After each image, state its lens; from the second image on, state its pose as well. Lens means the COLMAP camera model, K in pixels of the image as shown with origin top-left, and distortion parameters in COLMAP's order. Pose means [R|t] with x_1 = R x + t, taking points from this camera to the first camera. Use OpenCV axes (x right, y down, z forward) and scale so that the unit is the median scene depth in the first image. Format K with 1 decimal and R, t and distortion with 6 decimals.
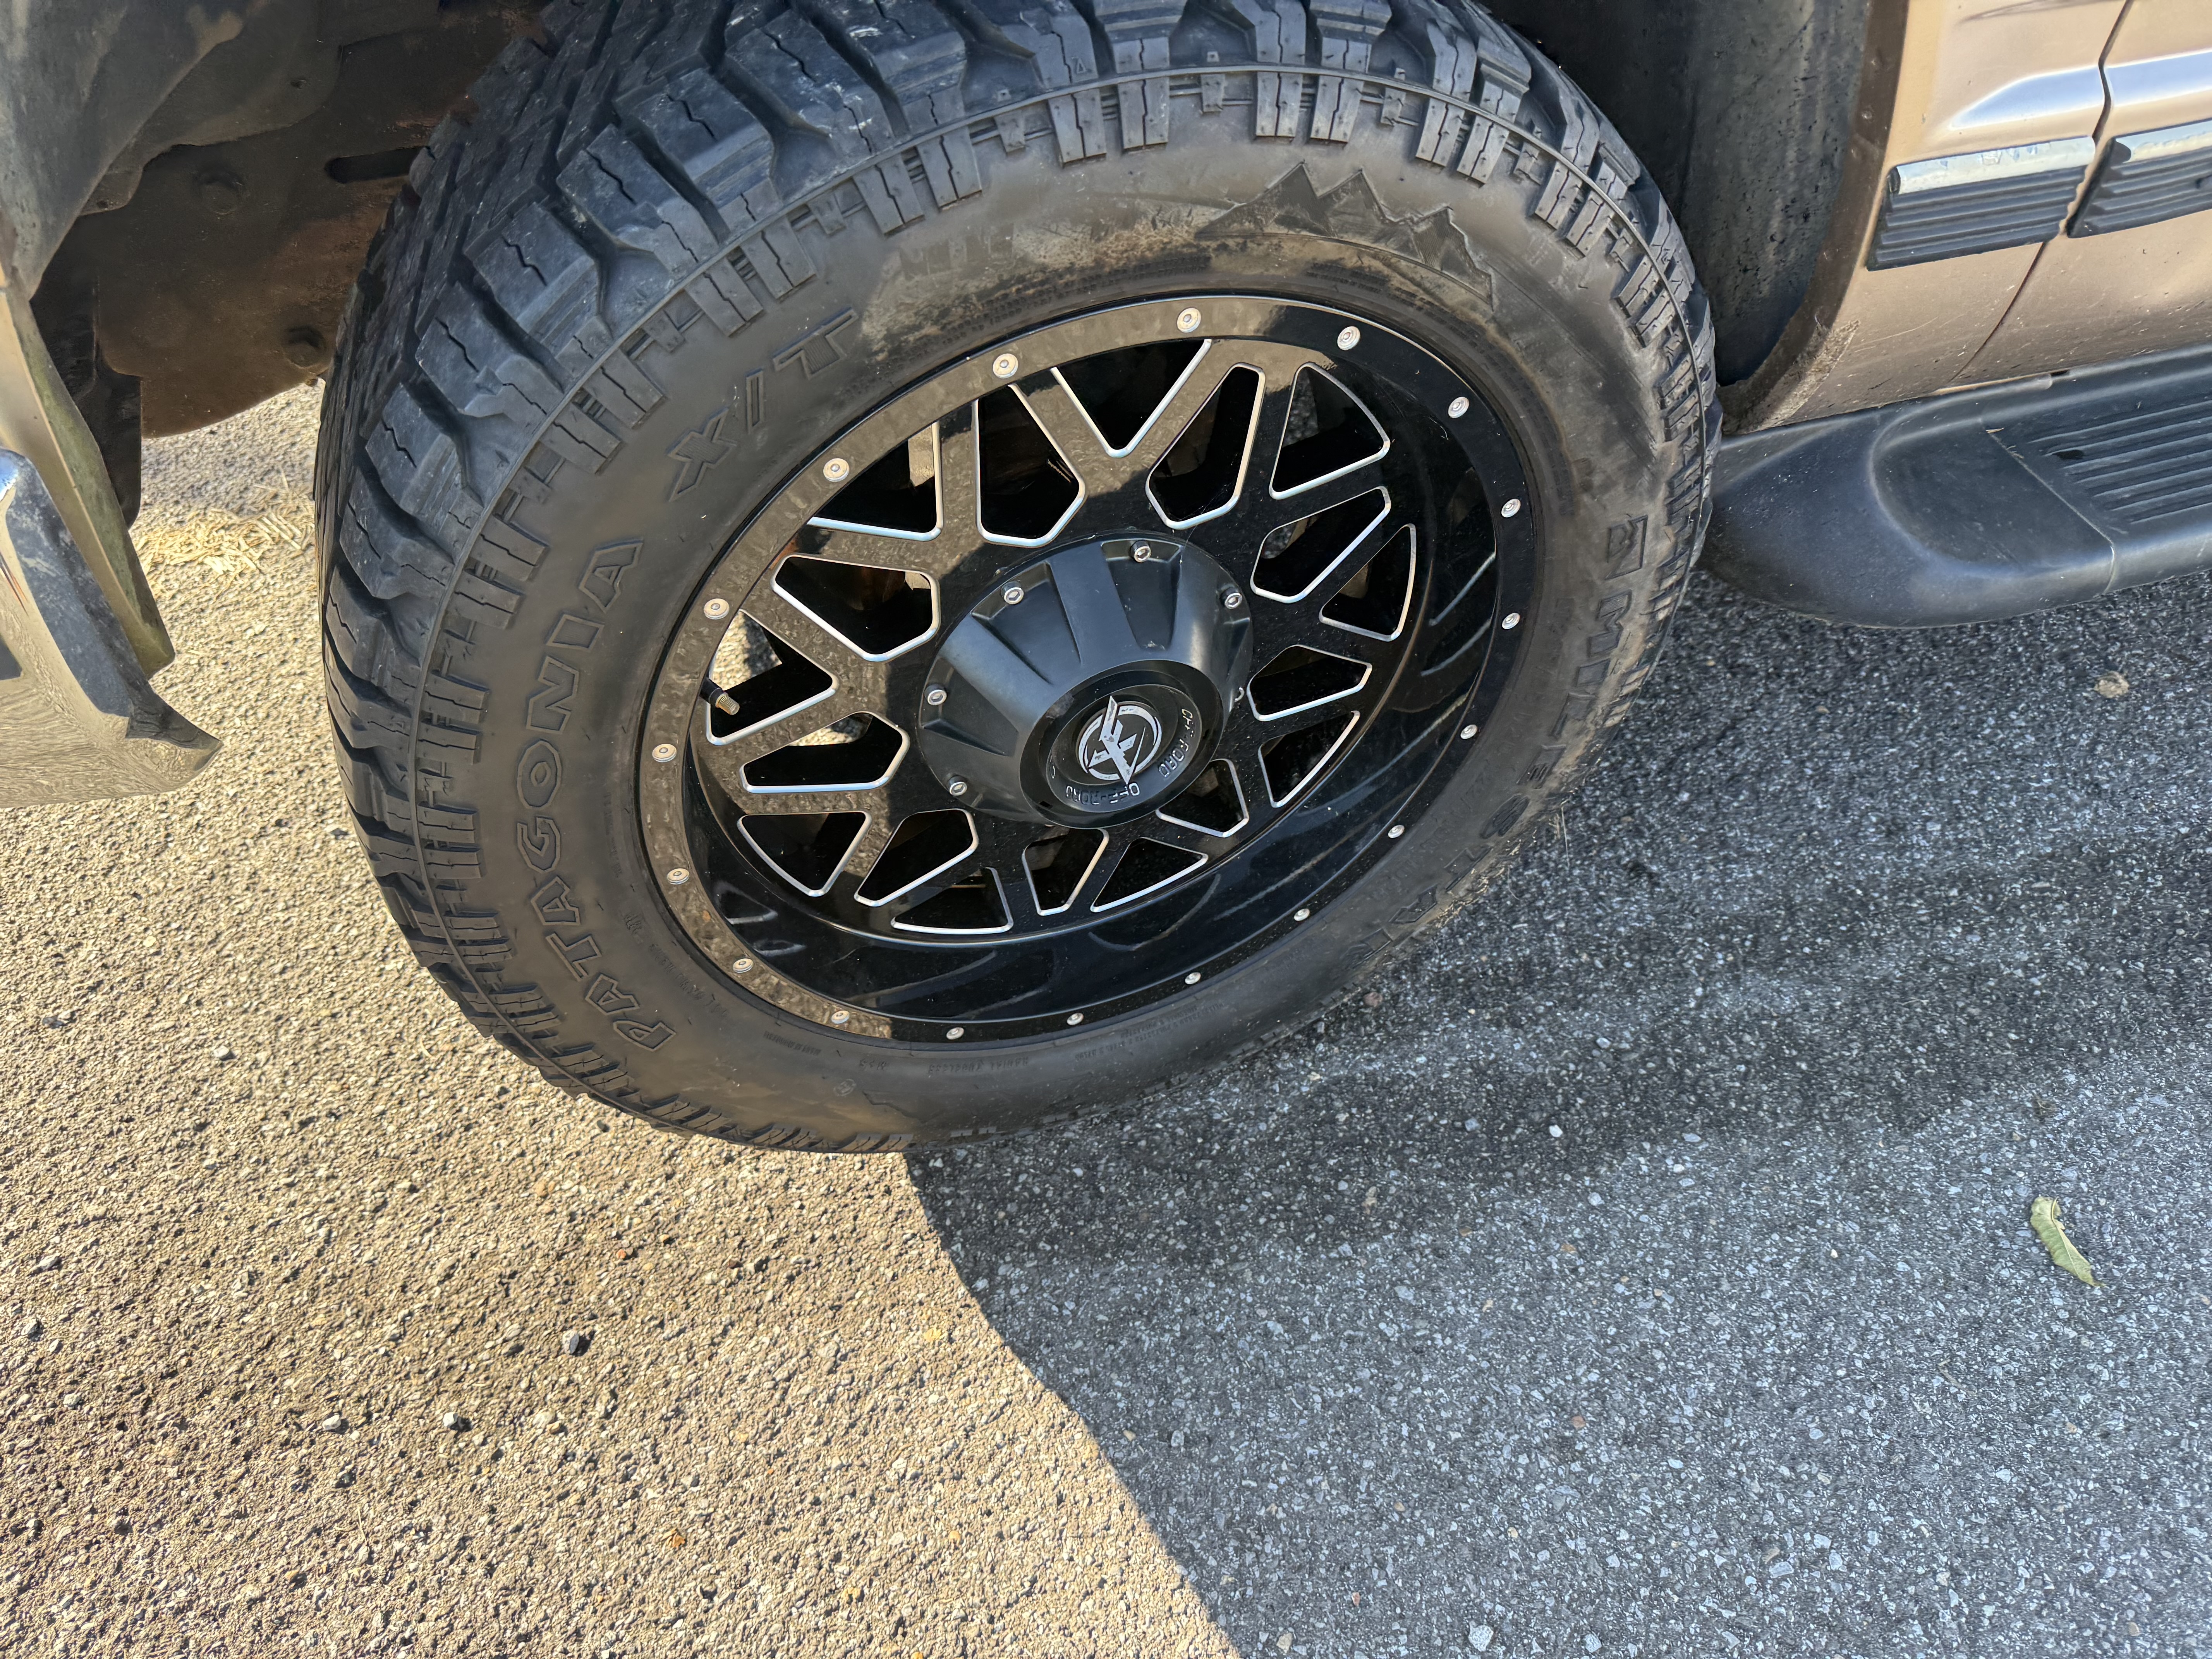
lens RADIAL K [[1566.3, 0, 1102.2], [0, 1566.3, 840.0], [0, 0, 1]] dist [0.003776, 0.001285]
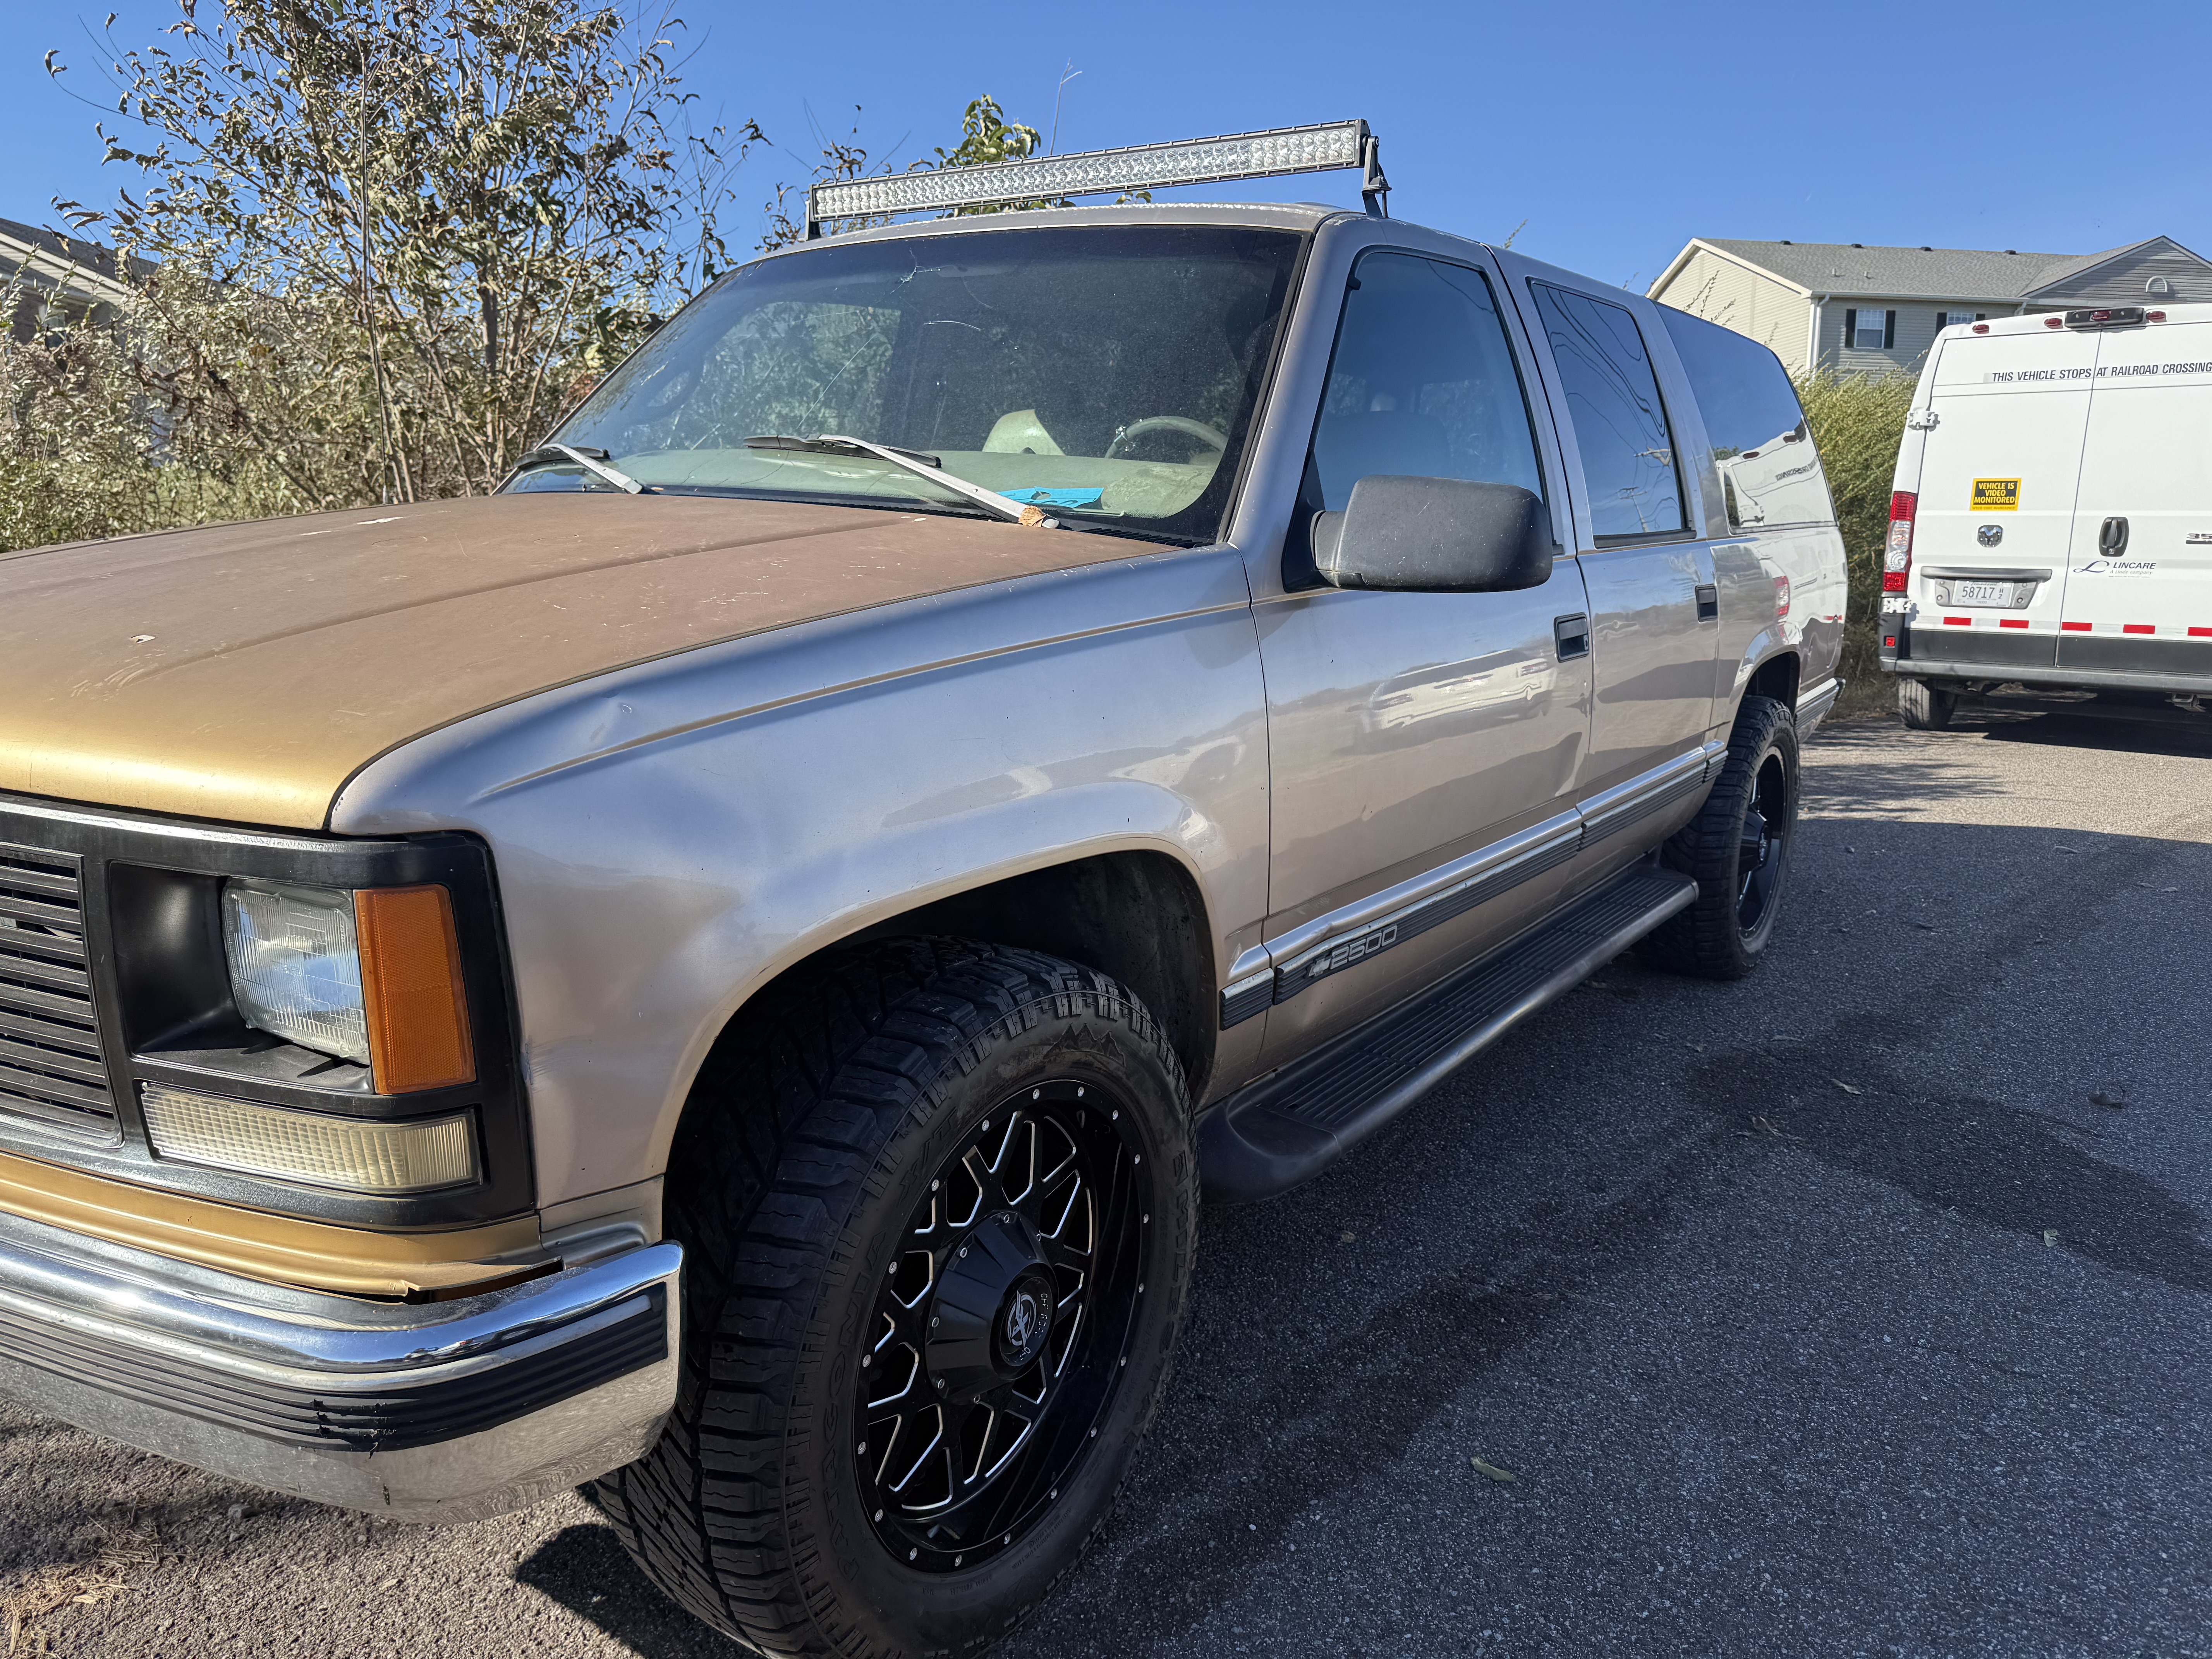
lens RADIAL K [[1566.3, 0, 1102.2], [0, 1566.3, 840.0], [0, 0, 1]] dist [0.003776, 0.001285]
pose [[0.825885, -0.140333, 0.546096, -0.961757], [0.421894, 0.796343, -0.433408, 0.379382], [-0.374058, 0.588340, 0.716894, -0.851493]]
